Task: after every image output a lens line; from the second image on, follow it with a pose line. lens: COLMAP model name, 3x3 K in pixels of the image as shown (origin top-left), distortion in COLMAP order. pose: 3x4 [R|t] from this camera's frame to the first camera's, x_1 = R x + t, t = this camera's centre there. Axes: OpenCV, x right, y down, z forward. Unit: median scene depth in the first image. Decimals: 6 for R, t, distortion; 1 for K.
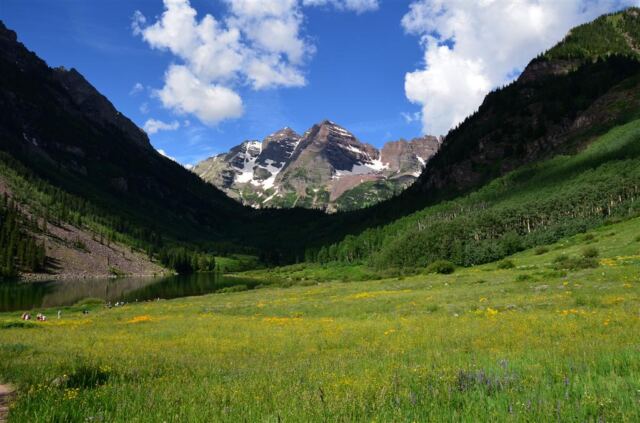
lens RADIAL K [[517.6, 0, 318.5], [0, 517.6, 218.4], [0, 0, 1]] dist [-0.149976, 0.102099]
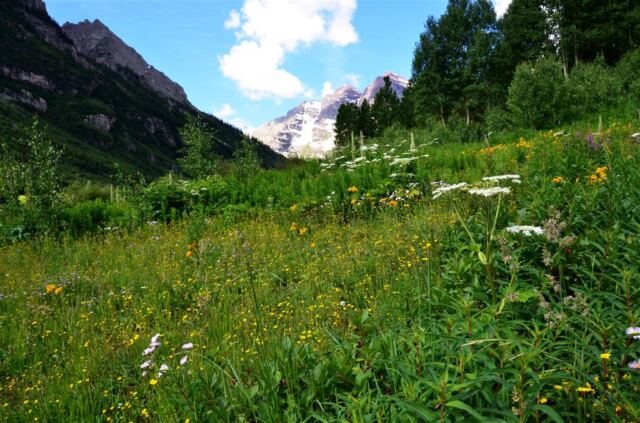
lens RADIAL K [[517.6, 0, 320.0], [0, 517.6, 210.6], [0, 0, 1]] dist [-0.149976, 0.102099]
pose [[0.990901, -0.038754, -0.128890, 0.001328], [0.044564, 0.998102, 0.042508, 0.010476], [0.126998, -0.047865, 0.990747, 0.087671]]
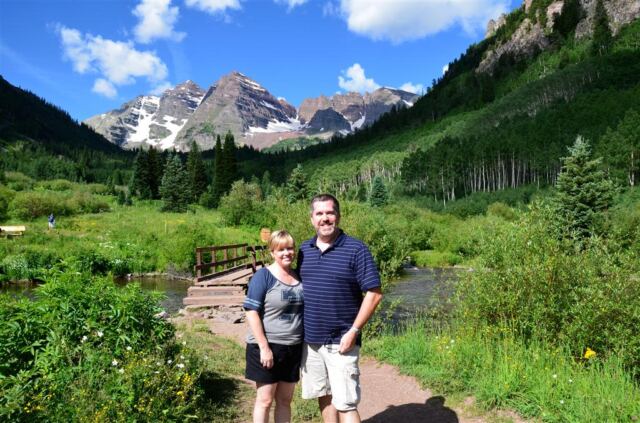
lens RADIAL K [[517.6, 0, 325.2], [0, 517.6, 213.1], [0, 0, 1]] dist [-0.149976, 0.102099]
pose [[0.979512, -0.008682, 0.201198, -0.013968], [0.000303, 0.999133, 0.041640, 0.013368], [-0.201385, -0.040726, 0.978665, 0.135955]]
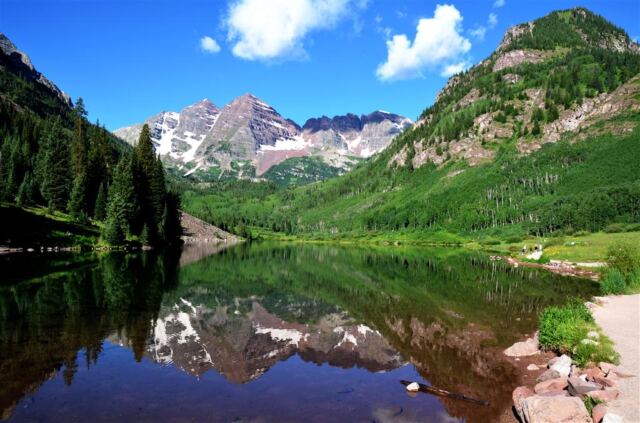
lens RADIAL K [[517.6, 0, 323.7], [0, 517.6, 215.5], [0, 0, 1]] dist [-0.149976, 0.102099]
pose [[0.980875, 0.014061, 0.194132, -0.035040], [-0.021759, 0.999057, 0.037582, 0.002335], [-0.193420, -0.041087, 0.980255, 0.001333]]
